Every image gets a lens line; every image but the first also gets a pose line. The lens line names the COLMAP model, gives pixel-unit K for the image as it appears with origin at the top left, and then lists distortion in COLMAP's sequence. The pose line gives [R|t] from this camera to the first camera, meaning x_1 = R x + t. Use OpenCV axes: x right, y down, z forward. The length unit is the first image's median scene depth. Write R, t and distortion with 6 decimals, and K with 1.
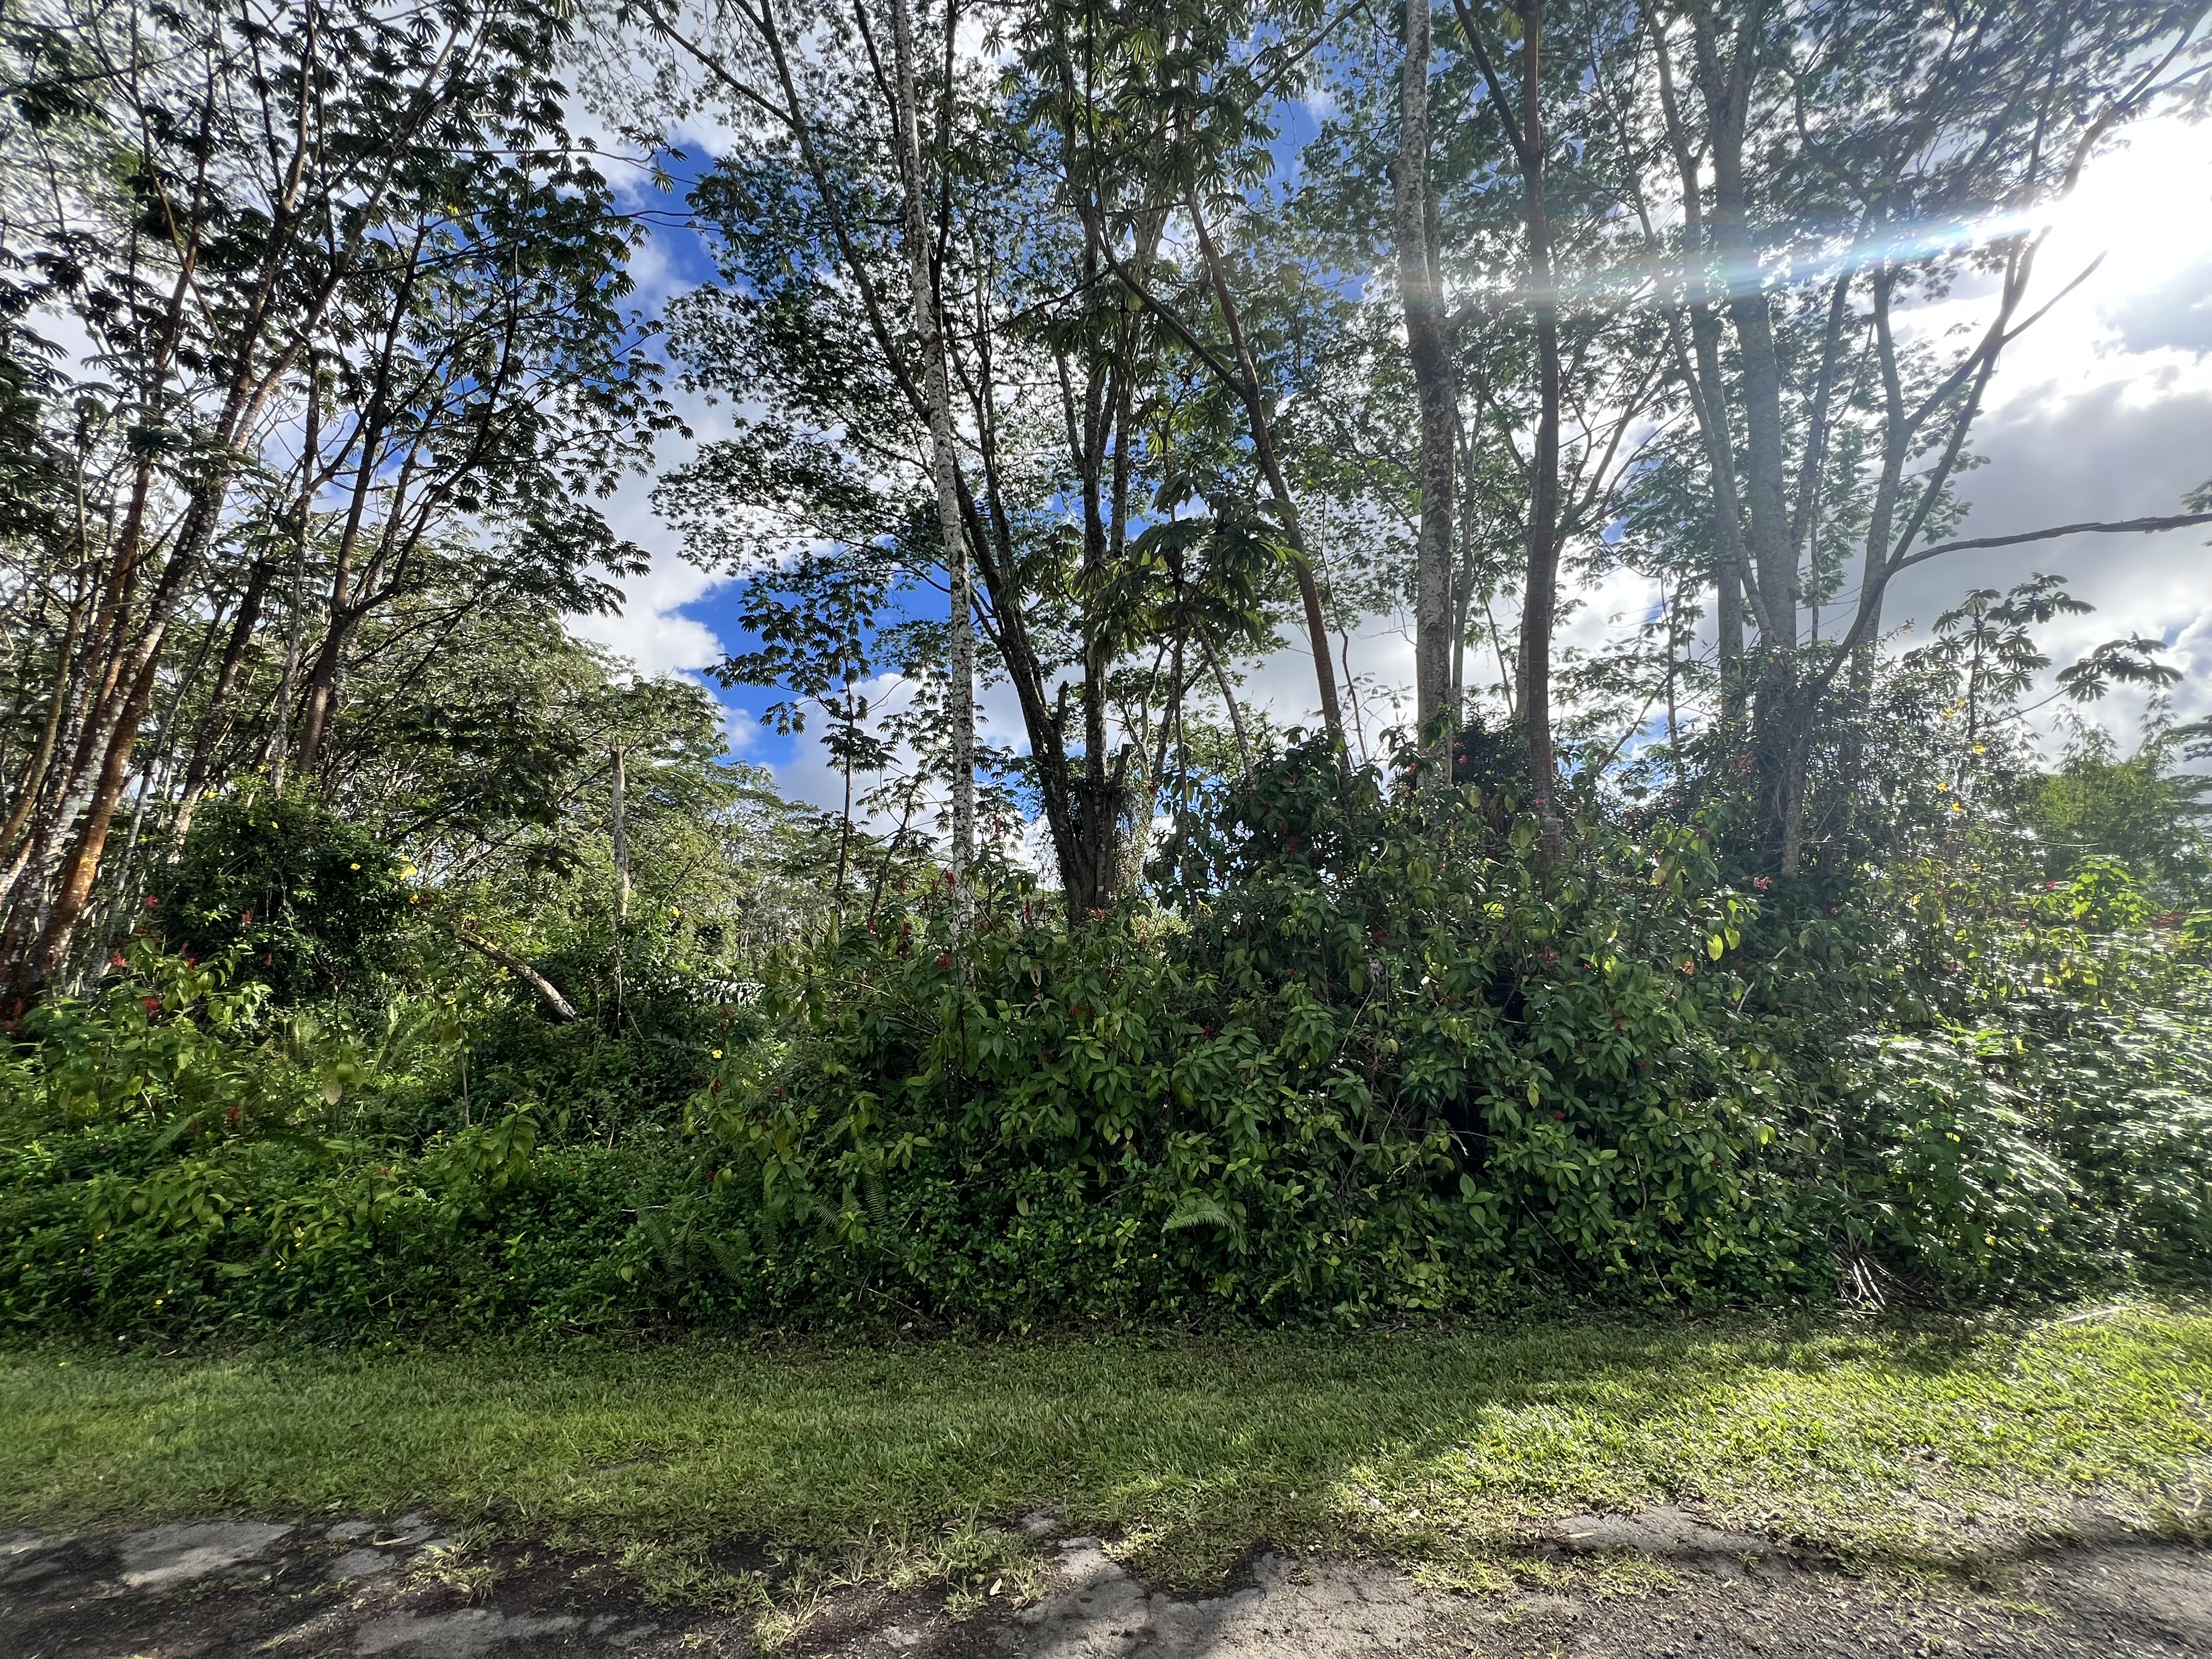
lens RADIAL K [[886.8, 0, 1104.3], [0, 886.8, 835.2], [0, 0, 1]] dist [-0.000080, 0.000036]
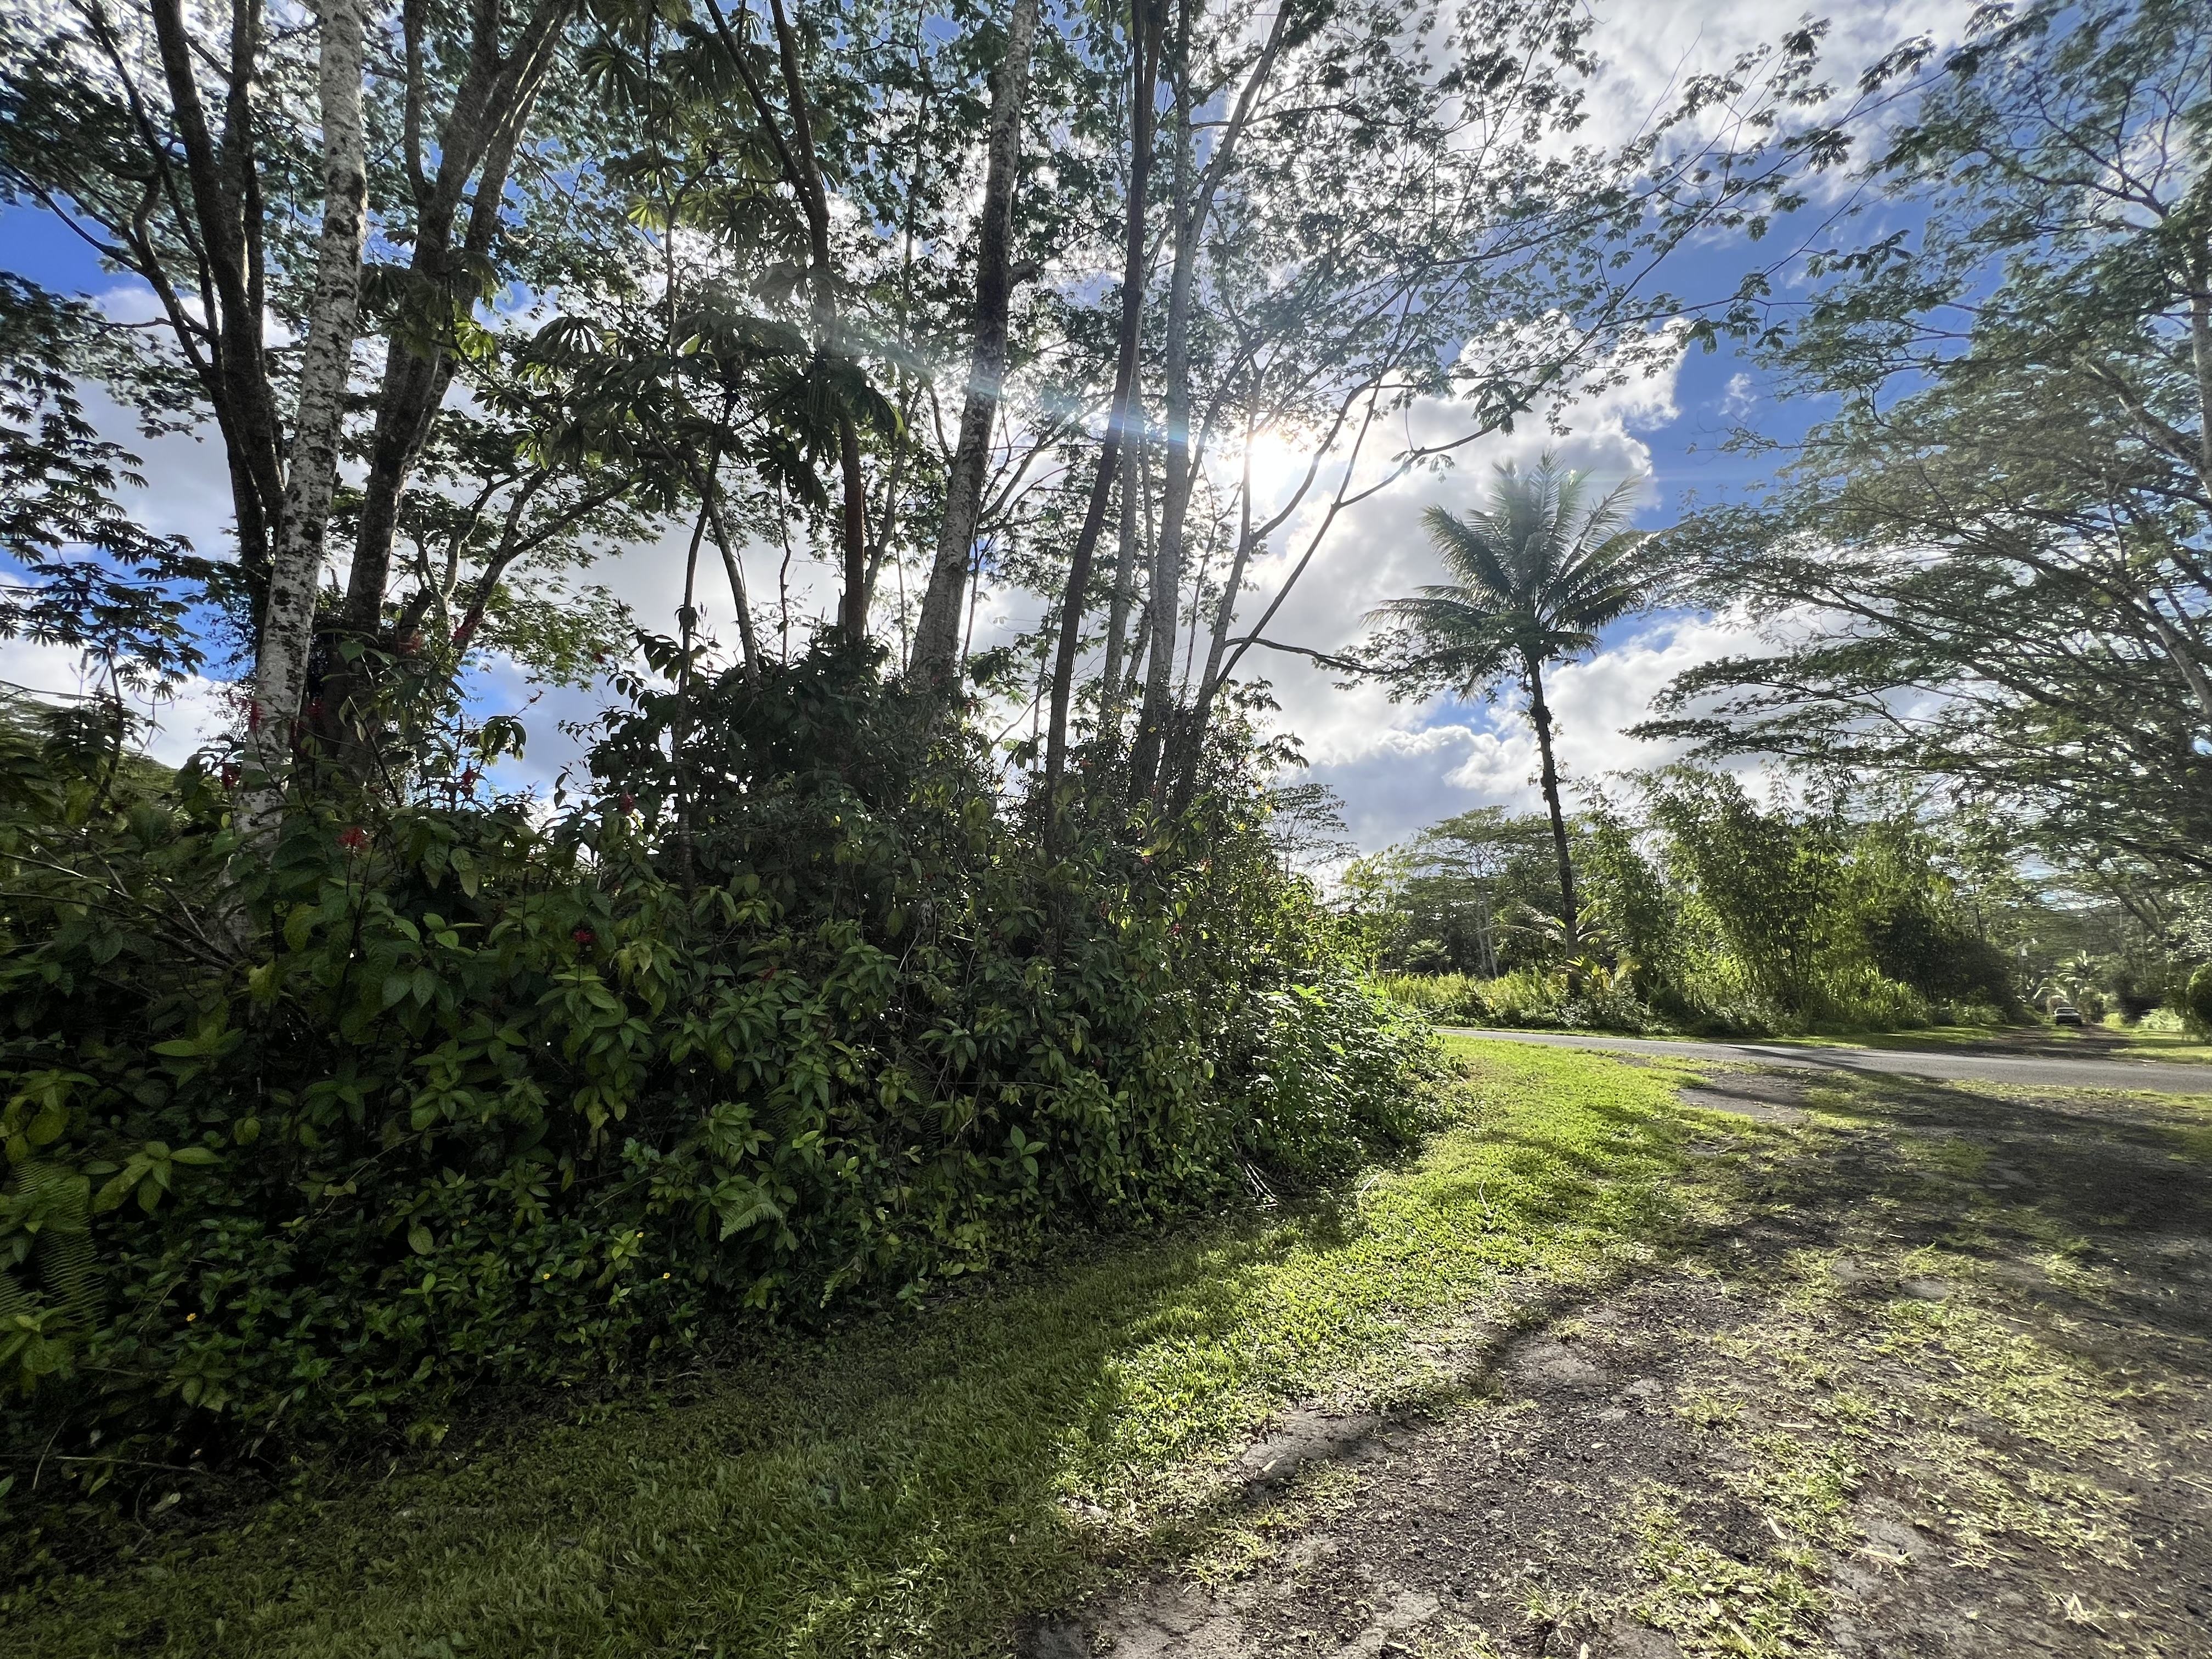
lens RADIAL K [[886.8, 0, 1106.8], [0, 886.8, 837.3], [0, 0, 1]] dist [-0.000080, 0.000036]
pose [[0.718176, 0.131847, 0.683257, -0.201444], [-0.168467, 0.985620, -0.013117, 0.061419], [-0.675161, -0.105686, 0.730060, 0.234172]]
